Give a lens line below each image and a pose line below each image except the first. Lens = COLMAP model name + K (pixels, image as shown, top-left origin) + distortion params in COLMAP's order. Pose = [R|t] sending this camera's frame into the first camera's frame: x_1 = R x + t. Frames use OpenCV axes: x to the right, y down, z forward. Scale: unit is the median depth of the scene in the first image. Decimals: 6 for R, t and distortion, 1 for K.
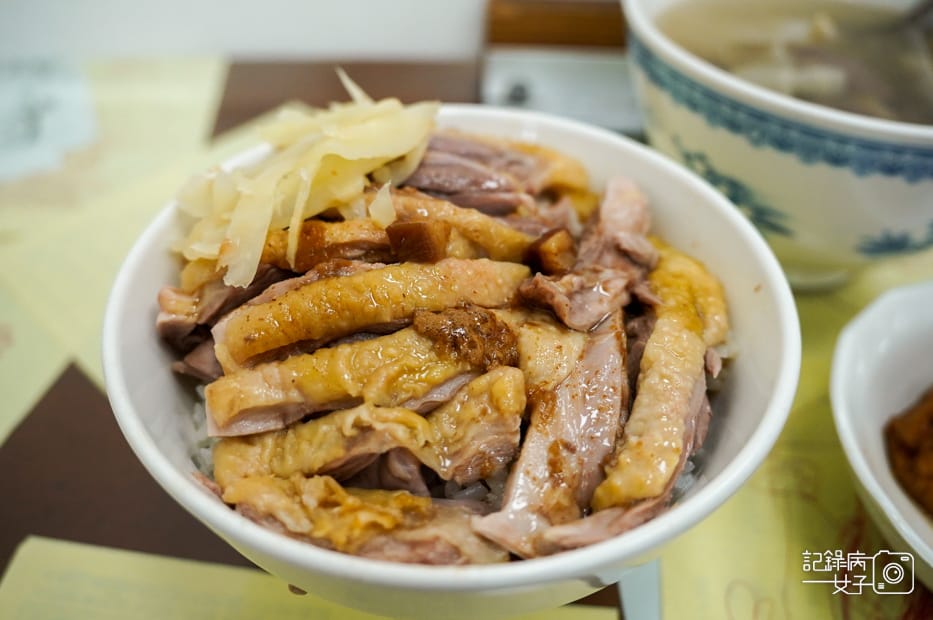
lens RADIAL K [[831.6, 0, 466.5], [0, 831.6, 310.0], [0, 0, 1]] dist [-0.169645, 0.000704]
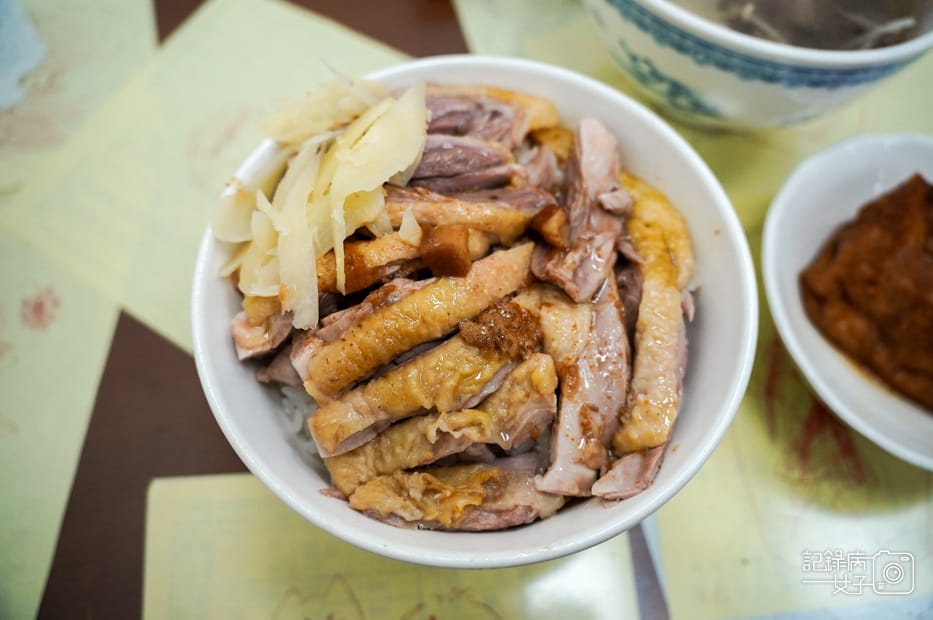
lens RADIAL K [[722.8, 0, 489.0], [0, 722.8, 309.8], [0, 0, 1]] dist [-0.165341, 0.001529]
pose [[0.979646, -0.178120, 0.092555, -0.115595], [0.125321, 0.902907, 0.411162, -0.456886], [-0.156804, -0.391194, 0.906851, 0.035082]]
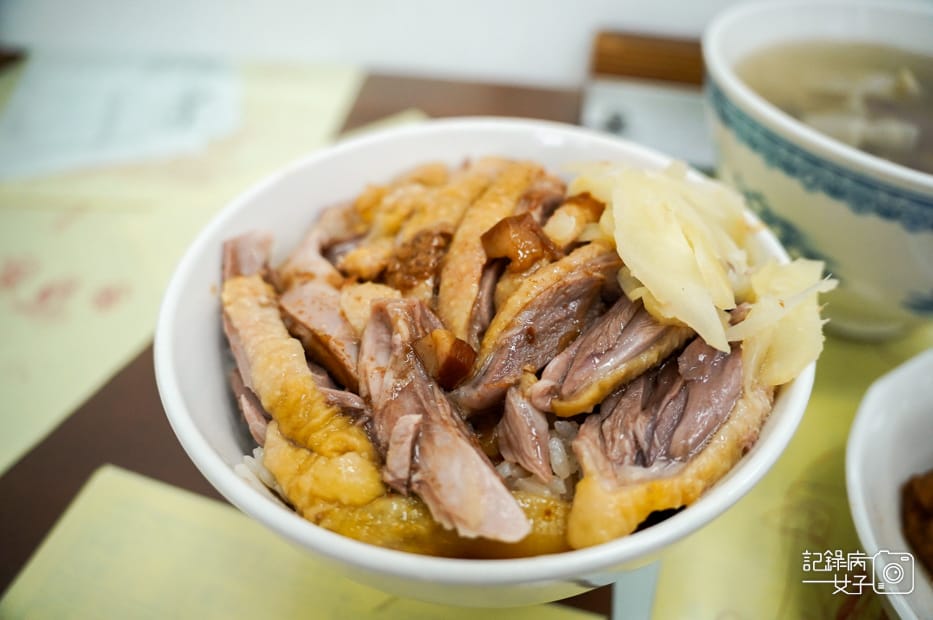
lens RADIAL K [[722.8, 0, 489.0], [0, 722.8, 309.8], [0, 0, 1]] dist [-0.165341, 0.001529]
pose [[-0.647578, 0.517365, -0.559442, 0.567586], [-0.518630, 0.238634, 0.821022, -0.867243], [0.558270, 0.821819, 0.113787, 1.027736]]
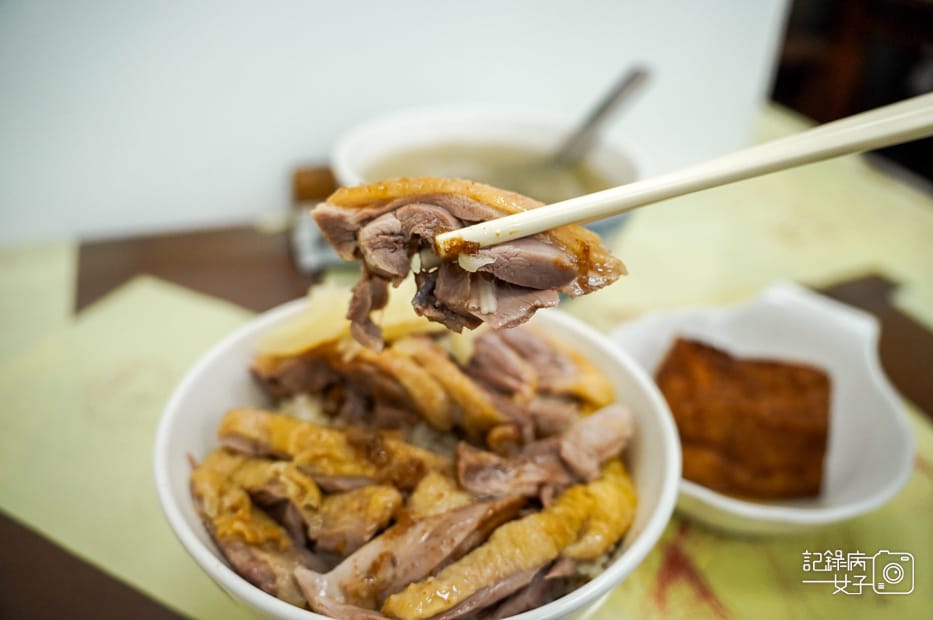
lens RADIAL K [[759.6, 0, 466.5], [0, 759.6, 310.0], [0, 0, 1]] dist [-0.178913, 0.002417]
pose [[0.816988, 0.331183, -0.472068, 0.613117], [-0.415484, 0.905748, -0.083625, -0.136374], [0.399880, 0.264457, 0.877587, -0.080618]]
